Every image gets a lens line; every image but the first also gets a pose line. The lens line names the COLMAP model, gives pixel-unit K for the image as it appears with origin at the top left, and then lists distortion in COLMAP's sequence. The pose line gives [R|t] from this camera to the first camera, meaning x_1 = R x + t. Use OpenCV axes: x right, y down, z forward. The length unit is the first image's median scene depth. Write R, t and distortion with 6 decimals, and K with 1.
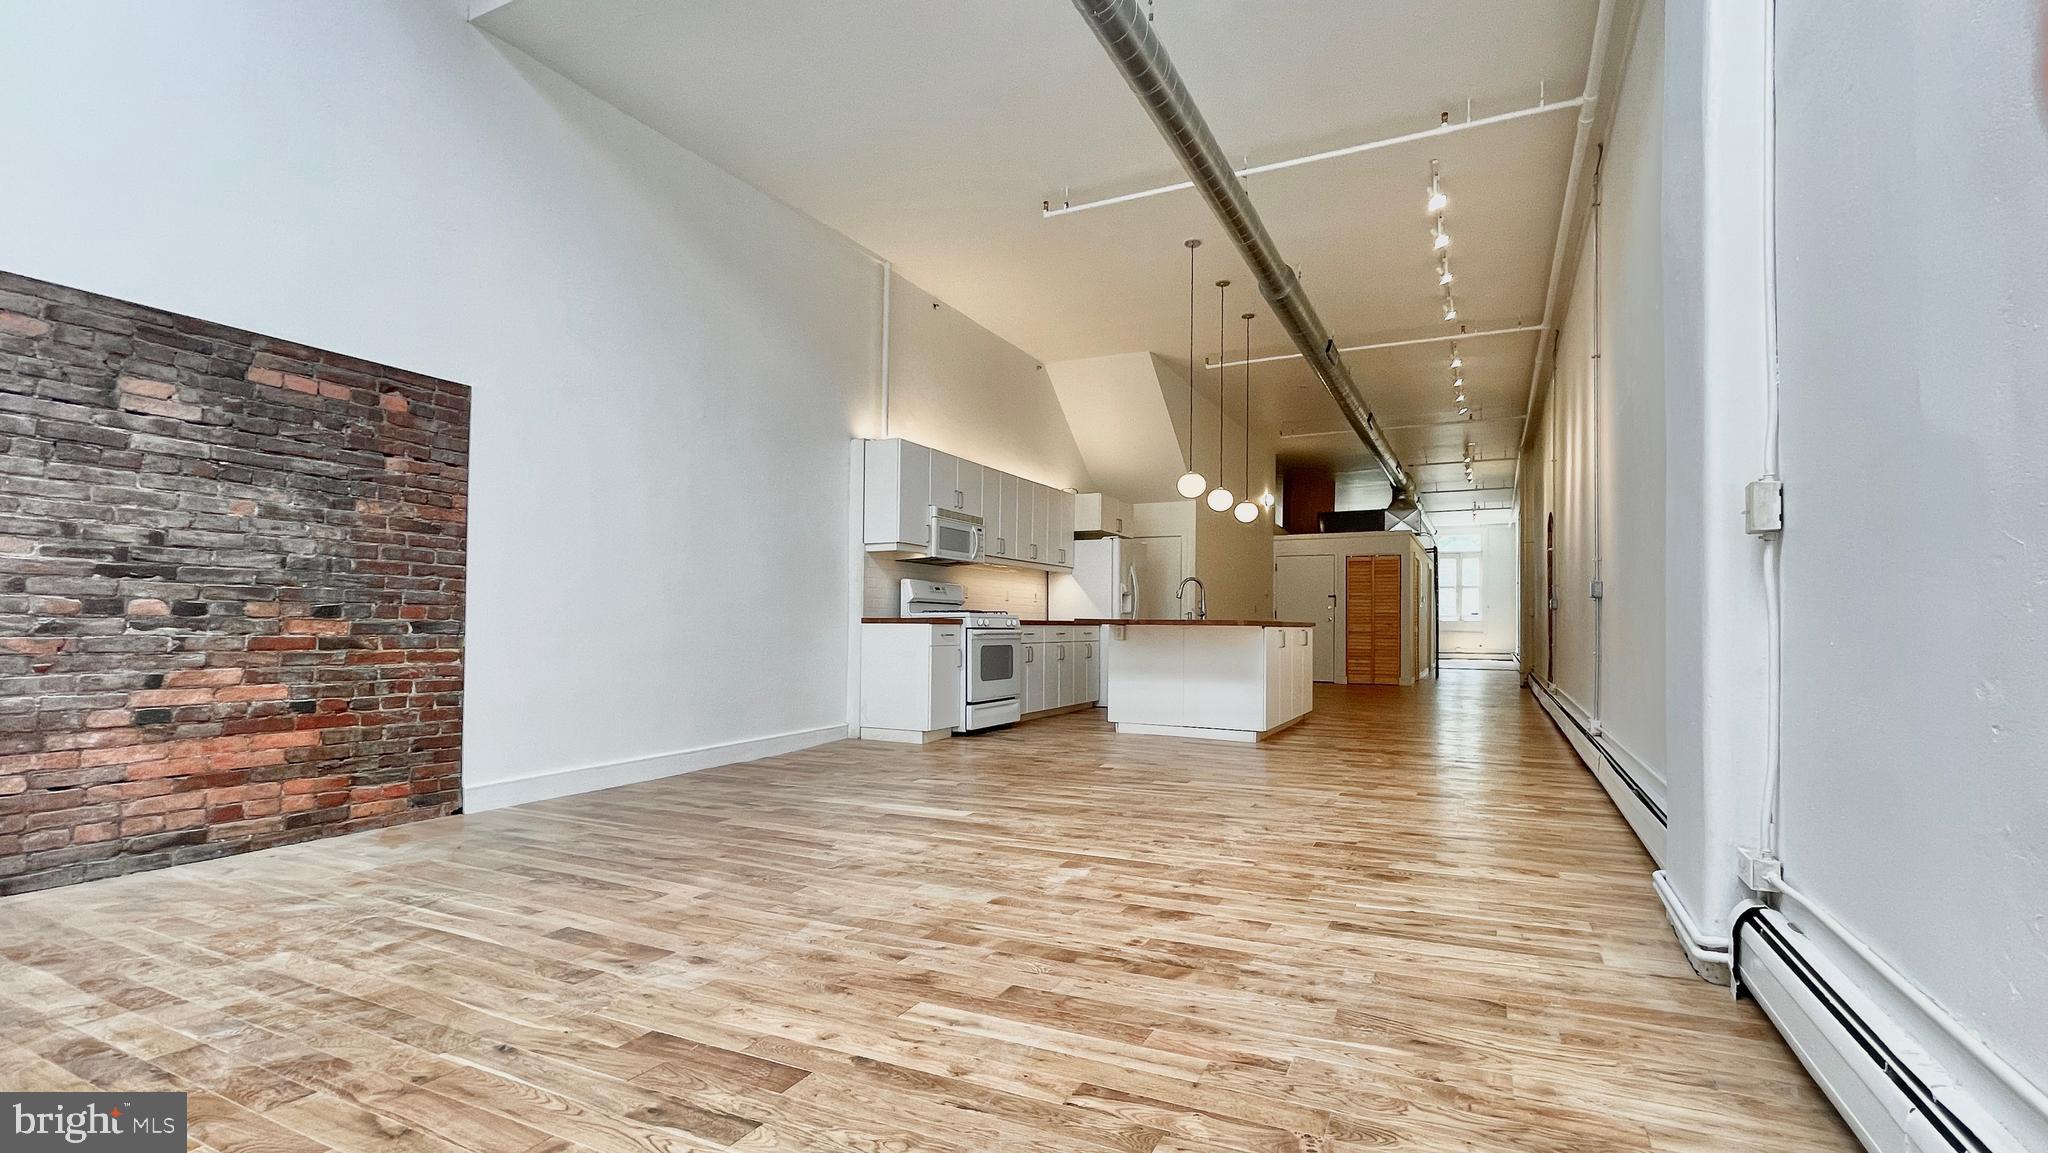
lens RADIAL K [[880.6, 0, 1028.1], [0, 880.6, 603.7], [0, 0, 1]] dist [0.000600, 0.006302]
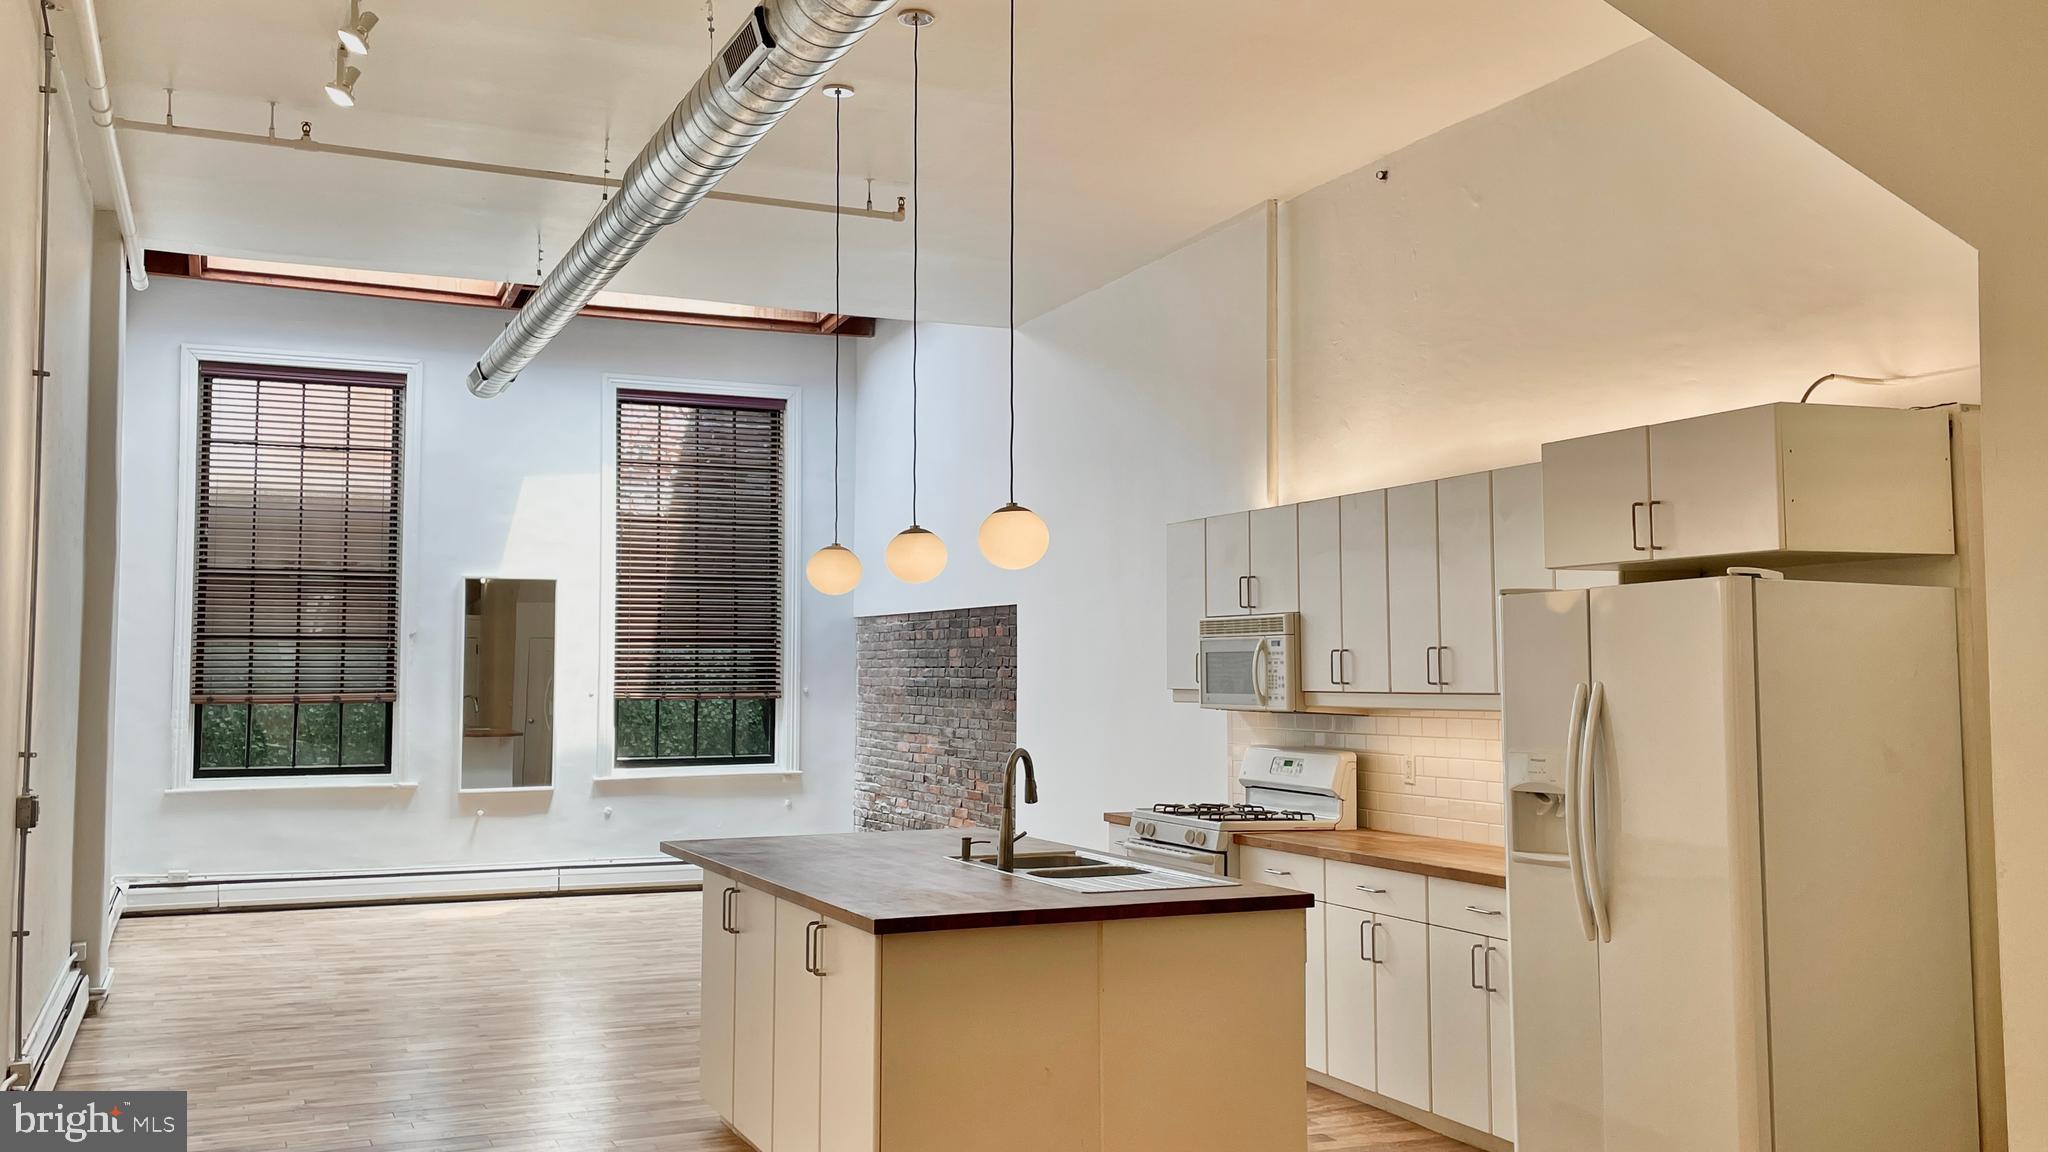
lens RADIAL K [[1811.3, 0, 1039.8], [0, 1811.3, 565.8], [0, 0, 1]] dist [0.088726, -0.108503]
pose [[-0.622056, -0.061696, -0.780538, 1.726424], [0.010188, 0.996168, -0.086860, -0.086590], [0.782906, -0.061983, -0.619044, 3.238327]]
